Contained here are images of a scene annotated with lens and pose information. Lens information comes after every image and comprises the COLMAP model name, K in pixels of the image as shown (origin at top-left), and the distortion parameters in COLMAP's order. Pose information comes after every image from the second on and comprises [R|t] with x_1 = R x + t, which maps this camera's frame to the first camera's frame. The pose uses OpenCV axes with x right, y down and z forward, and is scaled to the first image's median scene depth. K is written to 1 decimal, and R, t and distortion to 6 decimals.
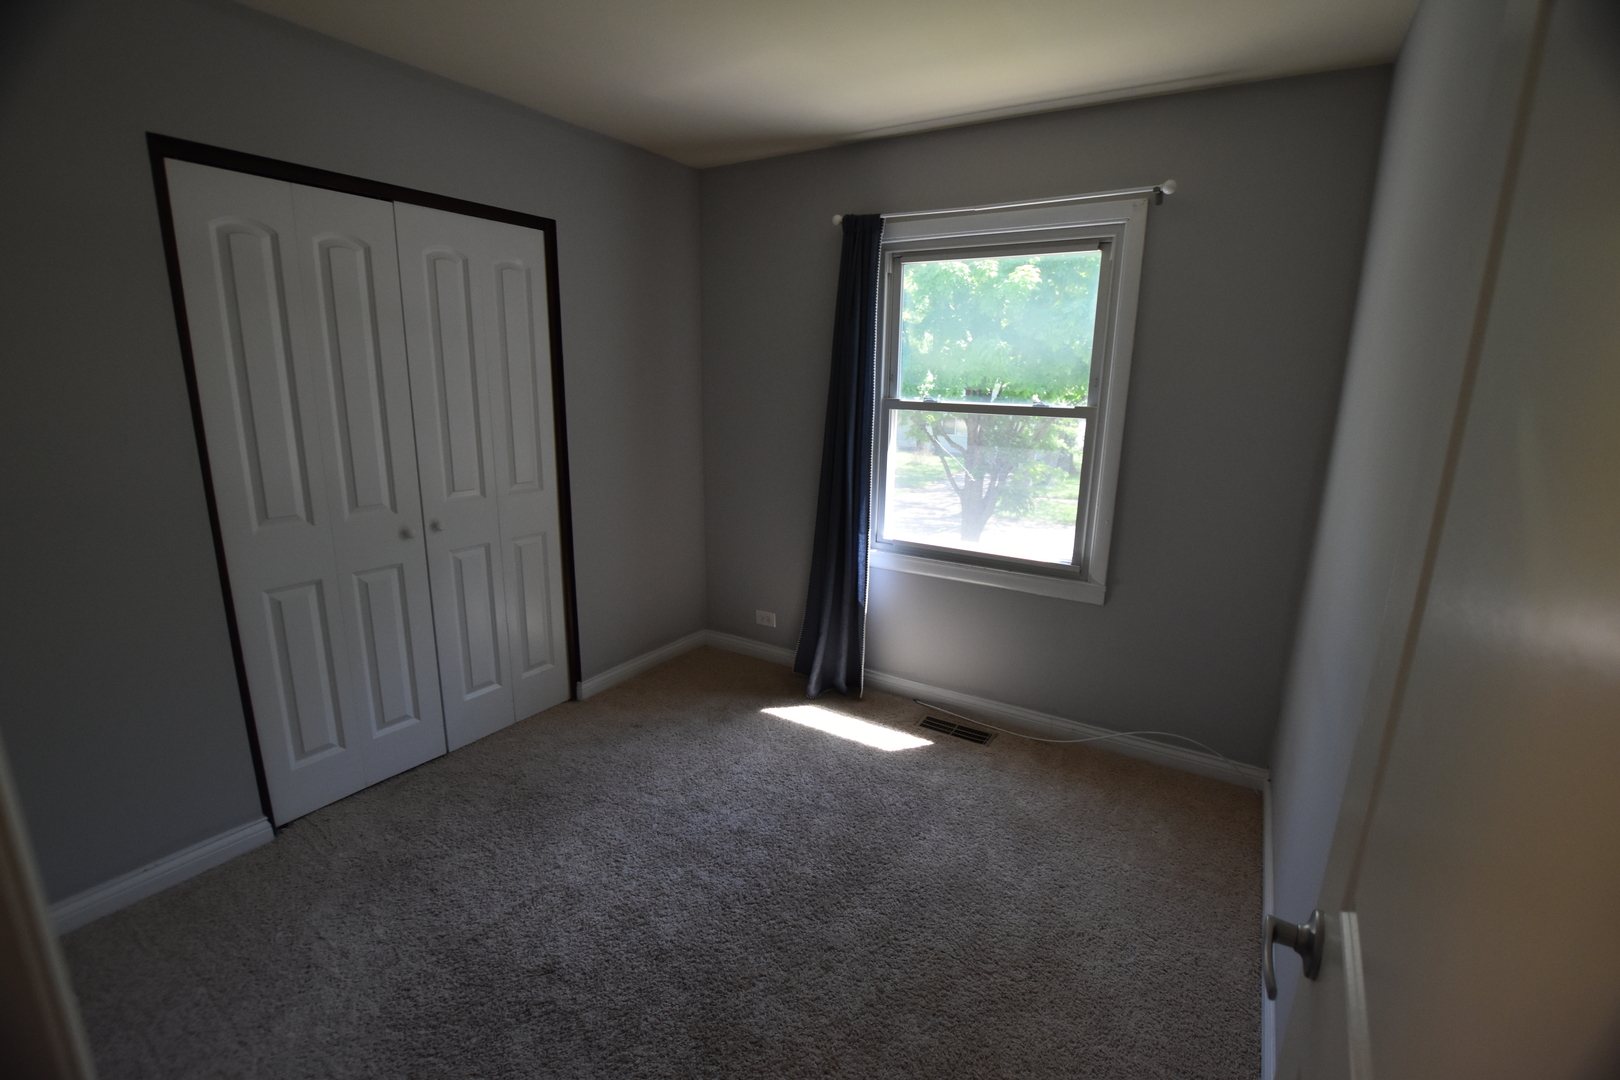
lens RADIAL K [[708.4, 0, 815.0], [0, 708.4, 541.6], [0, 0, 1]] dist [-0.031932, 0.000047]
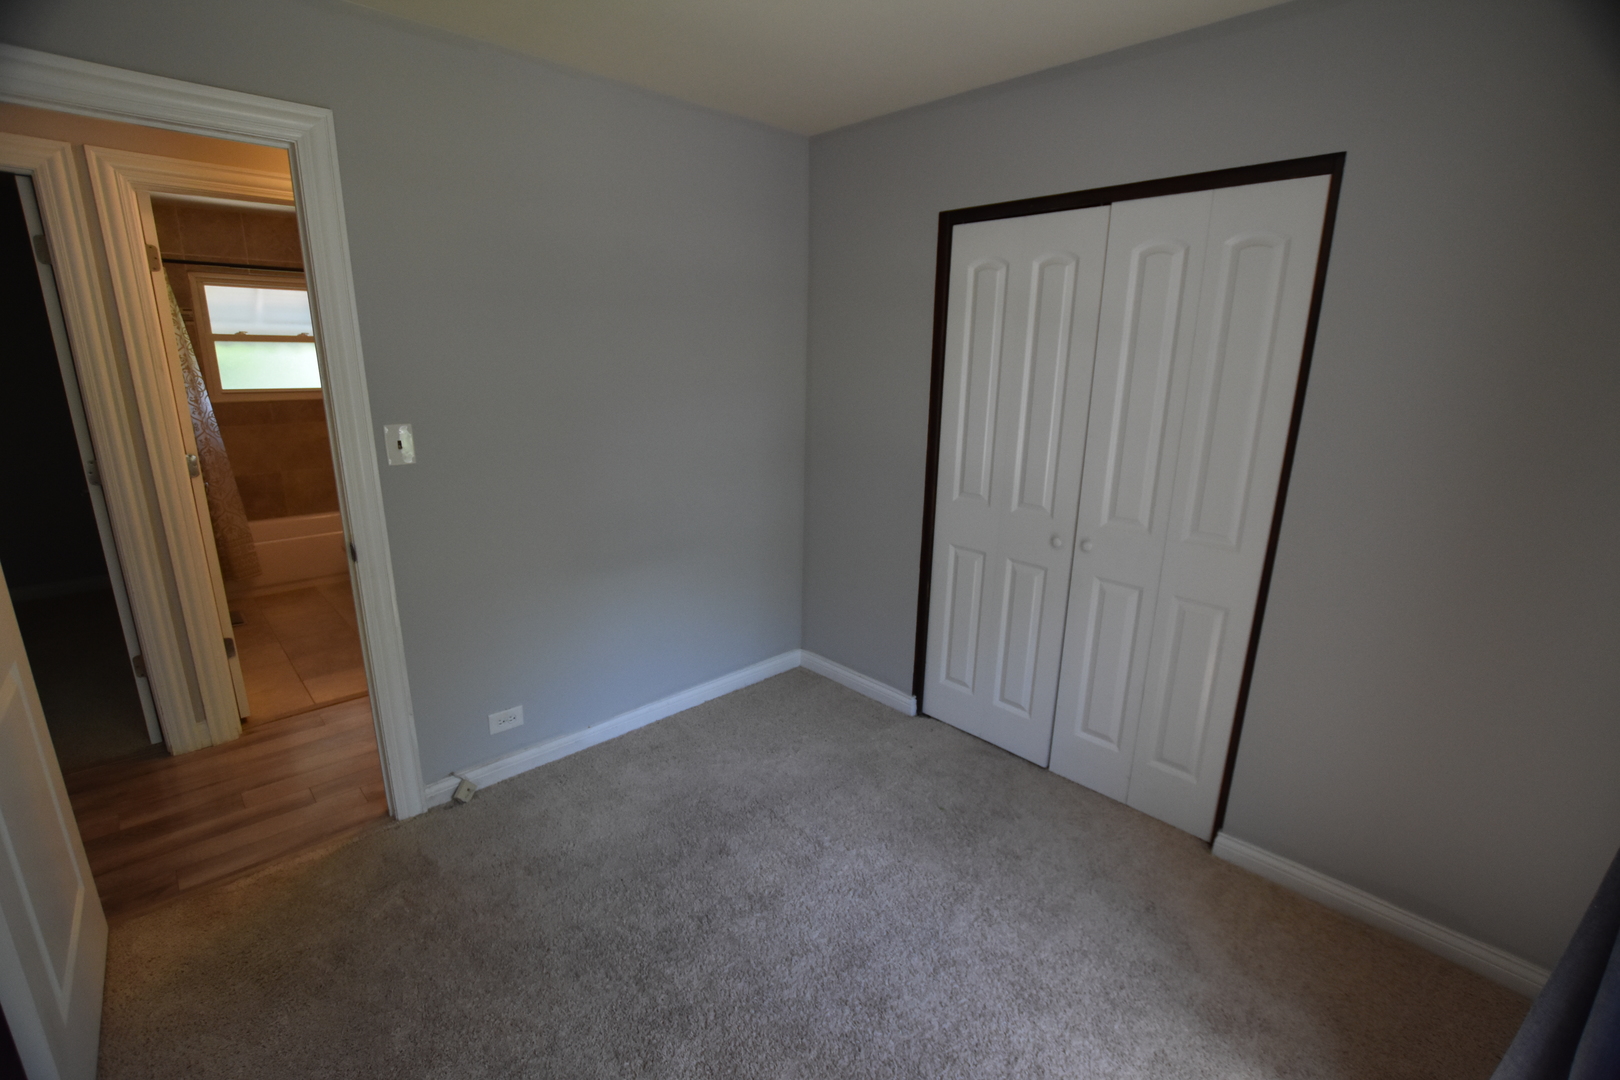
lens RADIAL K [[708.4, 0, 815.0], [0, 708.4, 541.6], [0, 0, 1]] dist [-0.031932, 0.000047]
pose [[-0.242574, 0.219514, -0.944972, 0.466350], [-0.240416, 0.930078, 0.277769, -0.213407], [0.939871, 0.294565, -0.172838, 0.863413]]
